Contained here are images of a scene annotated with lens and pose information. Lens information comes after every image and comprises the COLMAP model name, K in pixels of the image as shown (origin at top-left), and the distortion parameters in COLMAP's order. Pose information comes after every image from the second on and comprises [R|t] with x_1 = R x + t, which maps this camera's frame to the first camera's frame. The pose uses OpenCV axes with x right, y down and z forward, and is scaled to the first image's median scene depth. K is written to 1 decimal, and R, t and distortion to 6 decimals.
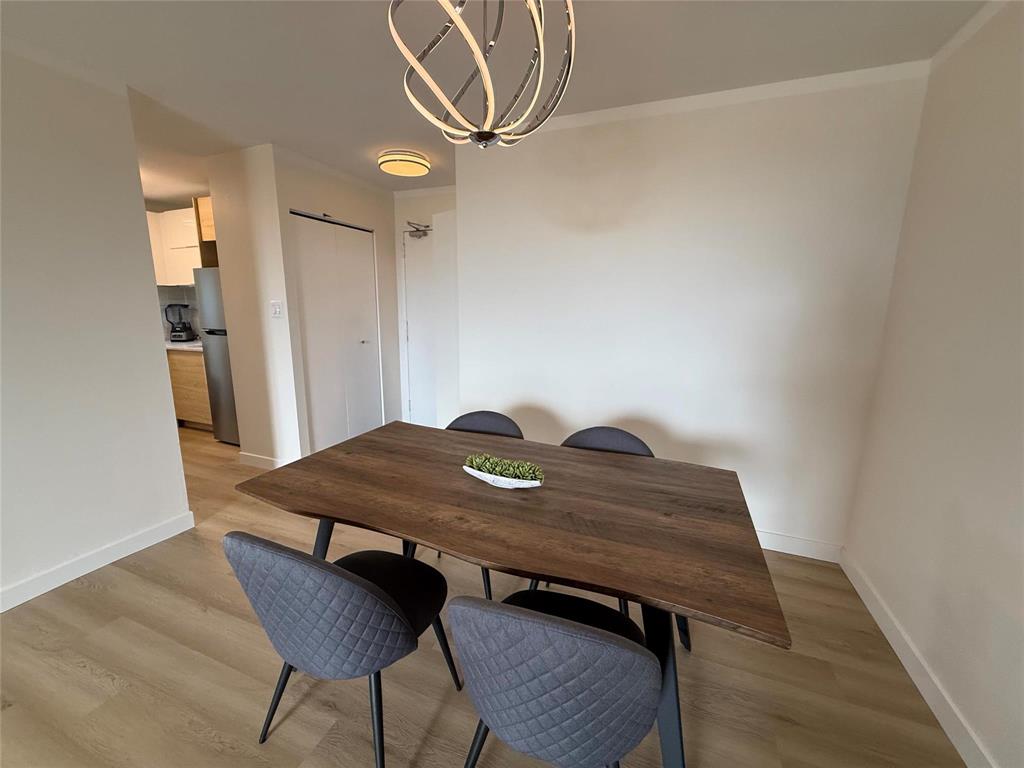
lens RADIAL K [[405.3, 0, 512.0], [0, 405.3, 384.0], [0, 0, 1]] dist [-0.000328, -0.000132]
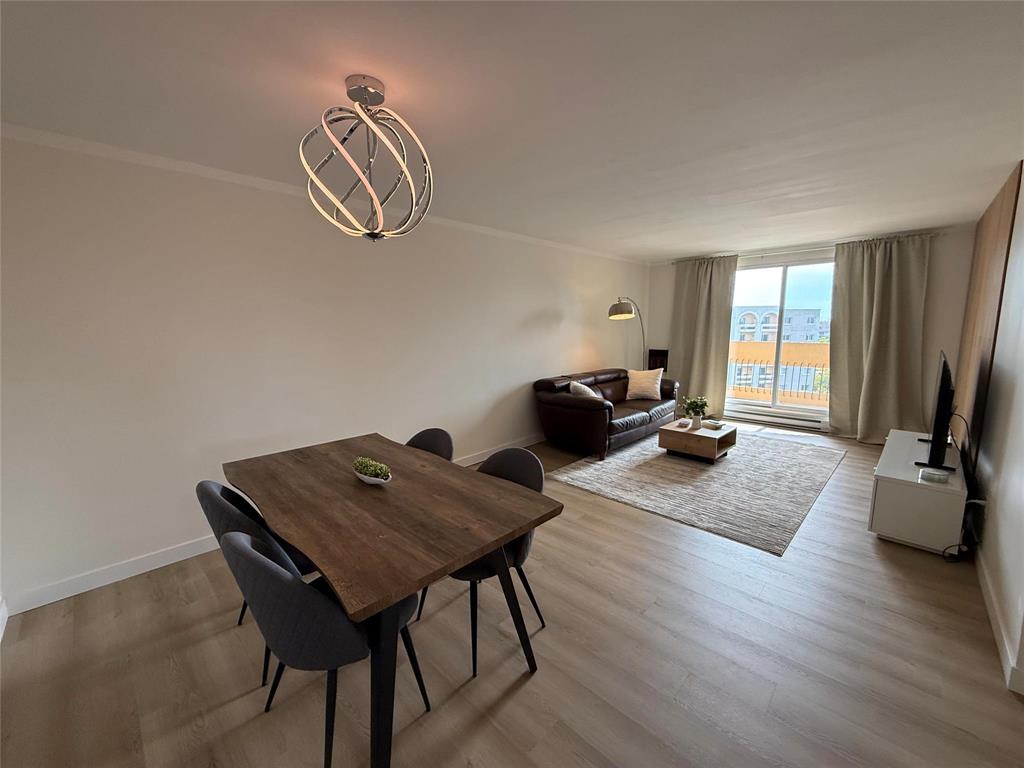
lens RADIAL K [[405.3, 0, 512.0], [0, 405.3, 384.0], [0, 0, 1]] dist [-0.000328, -0.000132]
pose [[-0.921483, -0.059102, 0.383896, -0.946657], [0.071763, 0.945436, 0.317808, -0.444325], [-0.381732, 0.320404, -0.866962, 1.897569]]
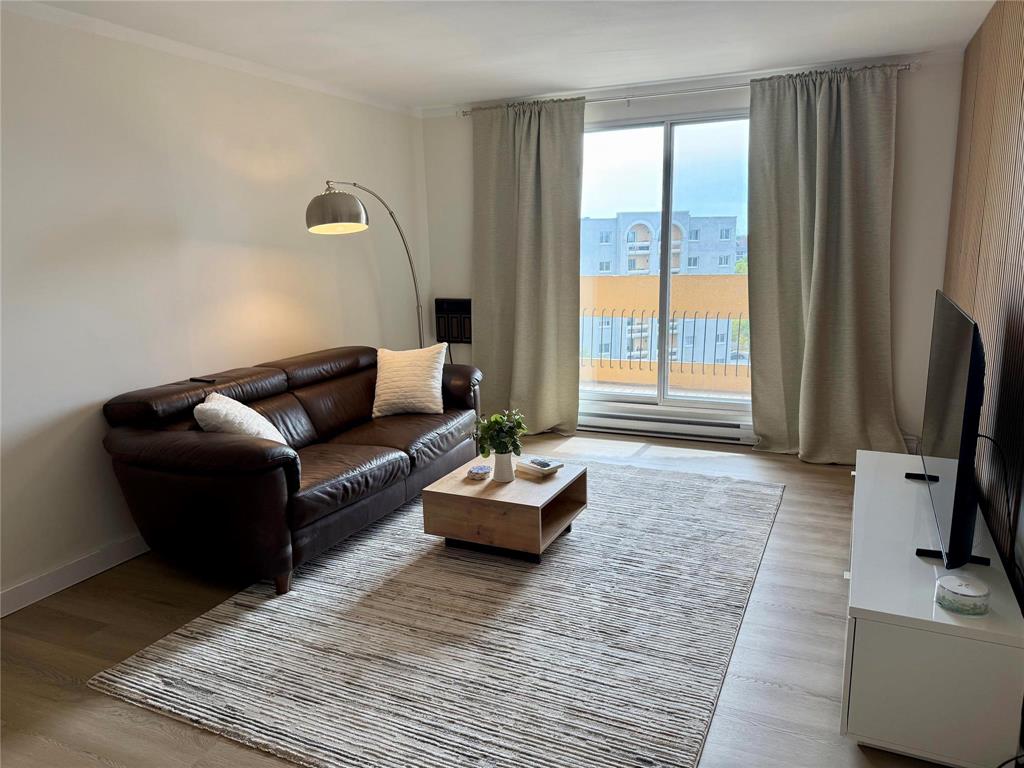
lens RADIAL K [[712.3, 0, 512.0], [0, 712.3, 384.0], [0, 0, 1]] dist [0.123915, -0.167811]
pose [[-0.998665, 0.000472, 0.051646, -1.077829], [0.019835, 0.926787, 0.375063, -0.357064], [-0.047687, 0.375587, -0.925559, 1.438649]]
